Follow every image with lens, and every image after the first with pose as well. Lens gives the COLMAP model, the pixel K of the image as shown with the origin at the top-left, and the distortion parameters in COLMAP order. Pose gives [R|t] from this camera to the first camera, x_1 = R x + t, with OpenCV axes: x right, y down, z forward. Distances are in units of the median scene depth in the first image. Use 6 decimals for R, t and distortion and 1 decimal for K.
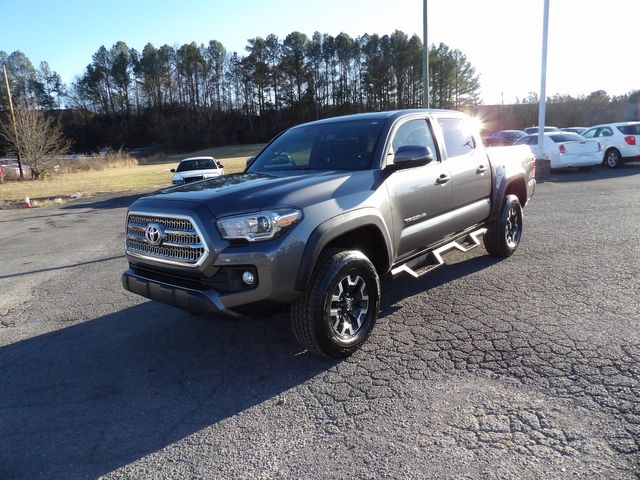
lens RADIAL K [[451.1, 0, 322.3], [0, 451.1, 235.1], [0, 0, 1]] dist [-0.032971, 0.027566]
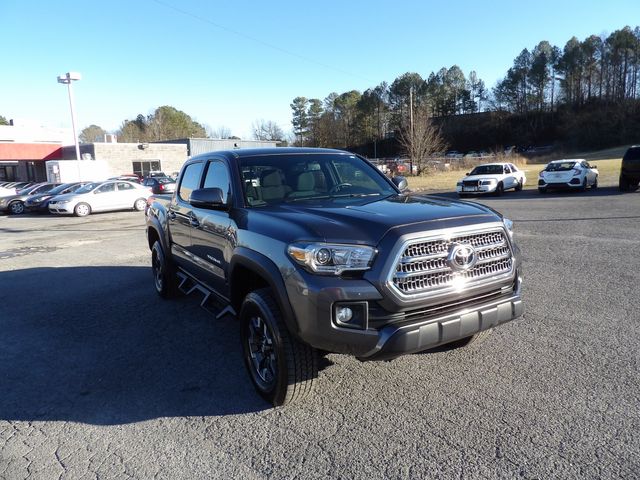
lens RADIAL K [[451.1, 0, 322.1], [0, 451.1, 236.3], [0, 0, 1]] dist [-0.032971, 0.027566]
pose [[0.633224, 0.138524, -0.761471, 0.355751], [-0.130452, 0.988879, 0.071412, -0.014269], [0.762896, 0.054116, 0.644253, -0.061973]]
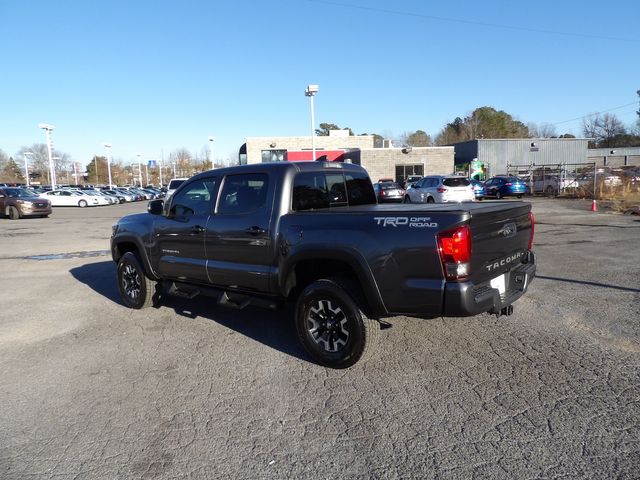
lens RADIAL K [[451.1, 0, 324.1], [0, 451.1, 234.7], [0, 0, 1]] dist [-0.032971, 0.027566]
pose [[-0.010367, 0.163472, -0.986493, 0.319428], [-0.143076, 0.976153, 0.163262, -0.078628], [0.989657, 0.142836, 0.013269, 0.295123]]
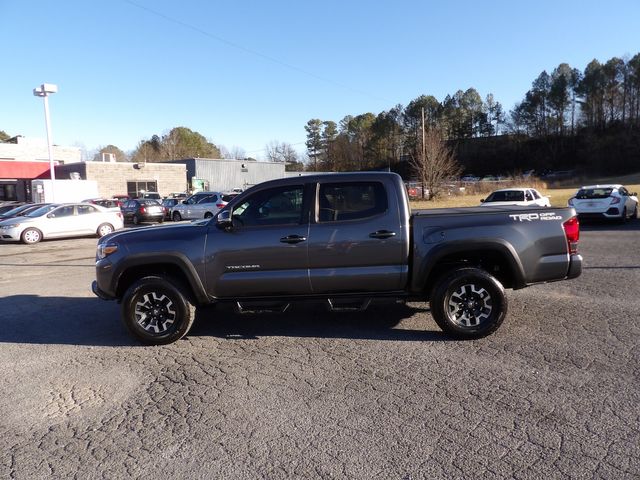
lens RADIAL K [[451.1, 0, 322.4], [0, 451.1, 235.2], [0, 0, 1]] dist [-0.032971, 0.027566]
pose [[0.604775, 0.109311, -0.788859, 0.267125], [-0.144886, 0.989107, 0.025983, -0.038078], [0.783106, 0.098581, 0.614025, 0.082677]]
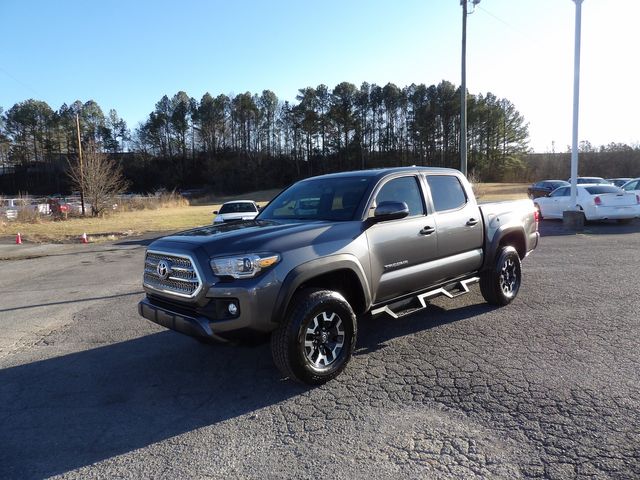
lens RADIAL K [[451.1, 0, 321.6], [0, 451.1, 237.2], [0, 0, 1]] dist [-0.032971, 0.027566]
pose [[0.994347, 0.030579, -0.101681, 0.027432], [-0.039808, 0.995144, -0.090021, 0.000478], [0.098434, 0.093560, 0.990736, -0.026697]]
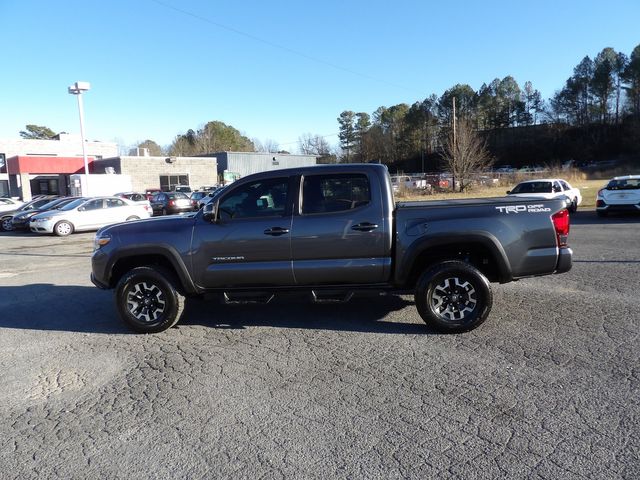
lens RADIAL K [[451.1, 0, 323.7], [0, 451.1, 235.7], [0, 0, 1]] dist [-0.032971, 0.027566]
pose [[0.545676, 0.124326, -0.828723, 0.284913], [-0.143134, 0.988229, 0.054009, -0.042163], [0.825682, 0.089147, 0.557048, 0.105071]]
